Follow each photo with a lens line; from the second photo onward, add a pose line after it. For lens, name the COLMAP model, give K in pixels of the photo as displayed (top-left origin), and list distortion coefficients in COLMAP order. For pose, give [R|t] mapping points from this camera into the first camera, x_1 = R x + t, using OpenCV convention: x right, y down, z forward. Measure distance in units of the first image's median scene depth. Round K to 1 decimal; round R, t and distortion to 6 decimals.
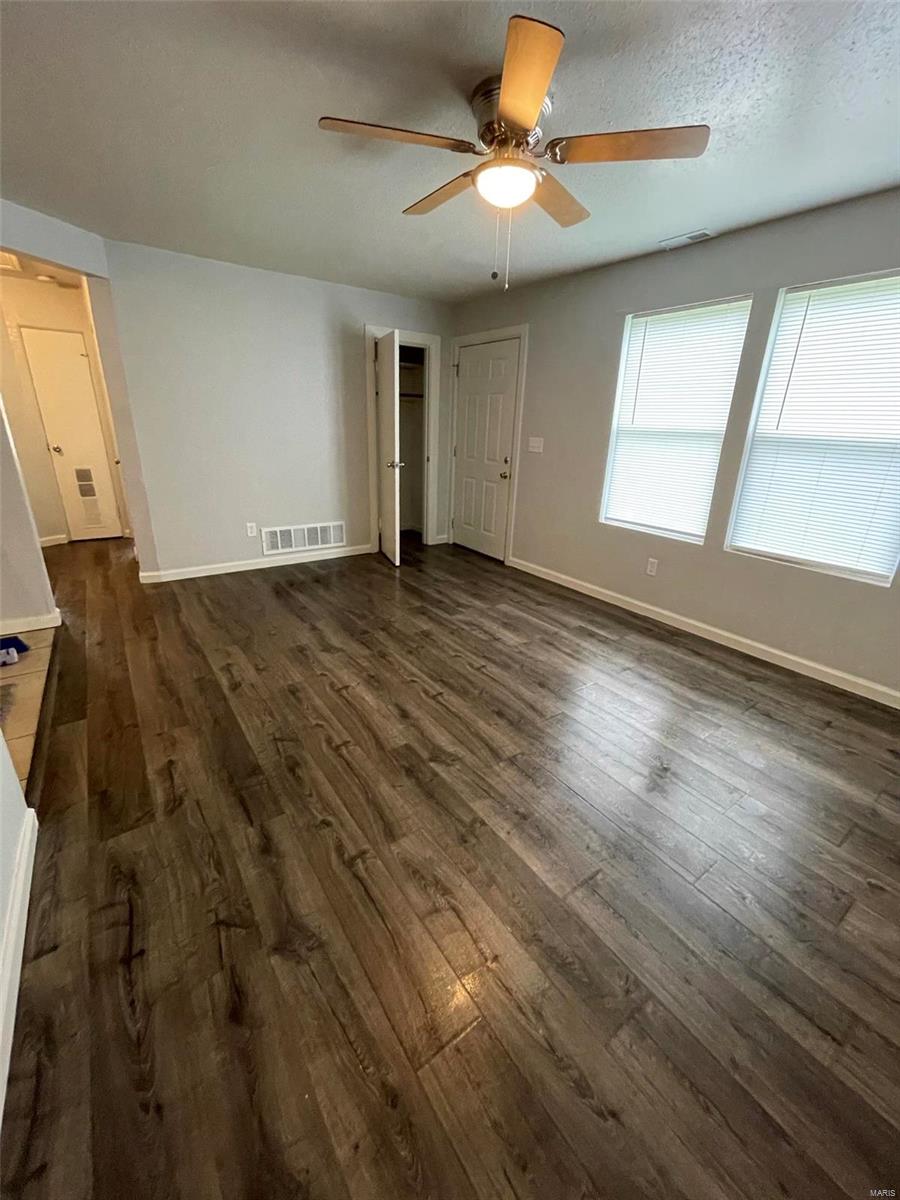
lens RADIAL K [[480.4, 0, 455.6], [0, 480.4, 594.5], [0, 0, 1]] dist [-0.002444, 0.000378]
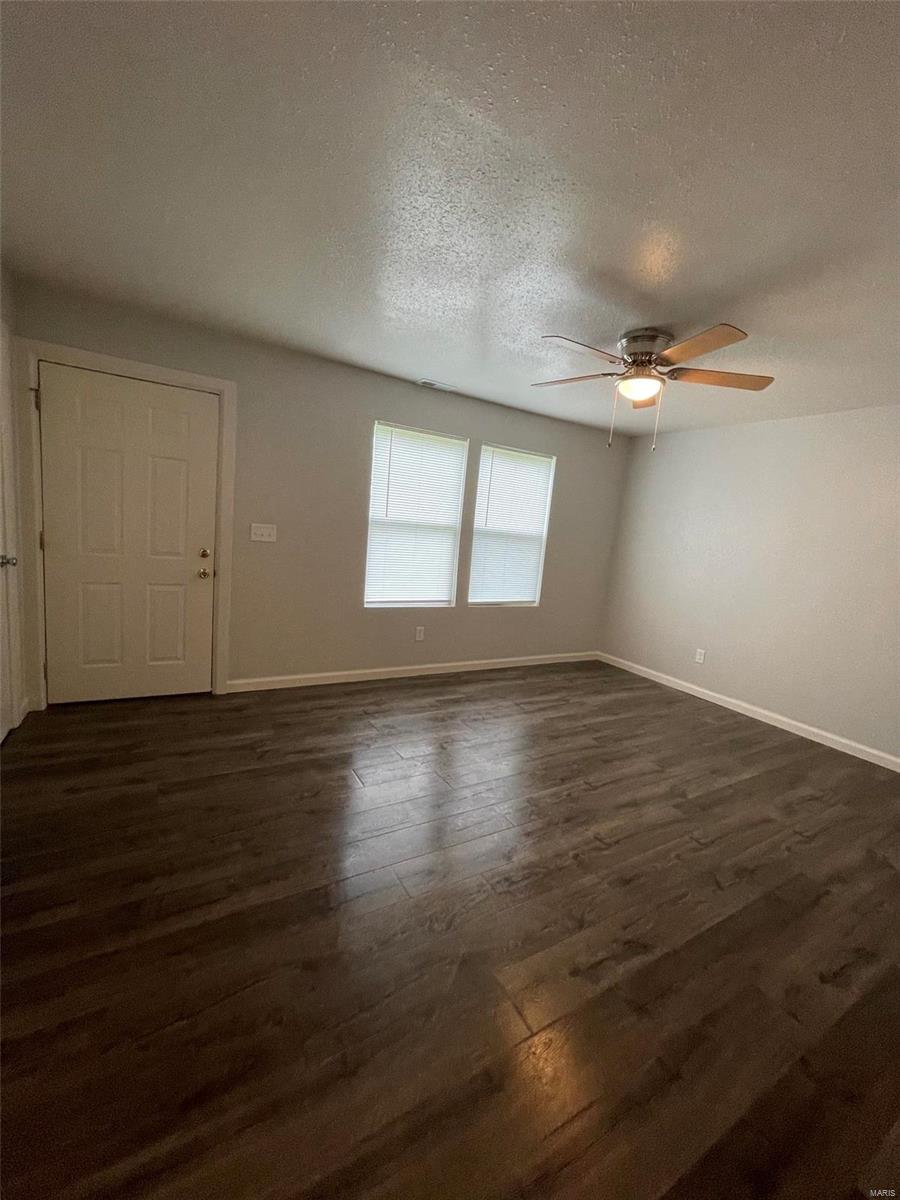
lens RADIAL K [[480.4, 0, 455.6], [0, 480.4, 594.5], [0, 0, 1]] dist [-0.002444, 0.000378]
pose [[0.095523, -0.170787, 0.980667, -0.873449], [0.252765, 0.957043, 0.142052, -0.354021], [-0.962801, 0.234309, 0.134589, 0.875516]]
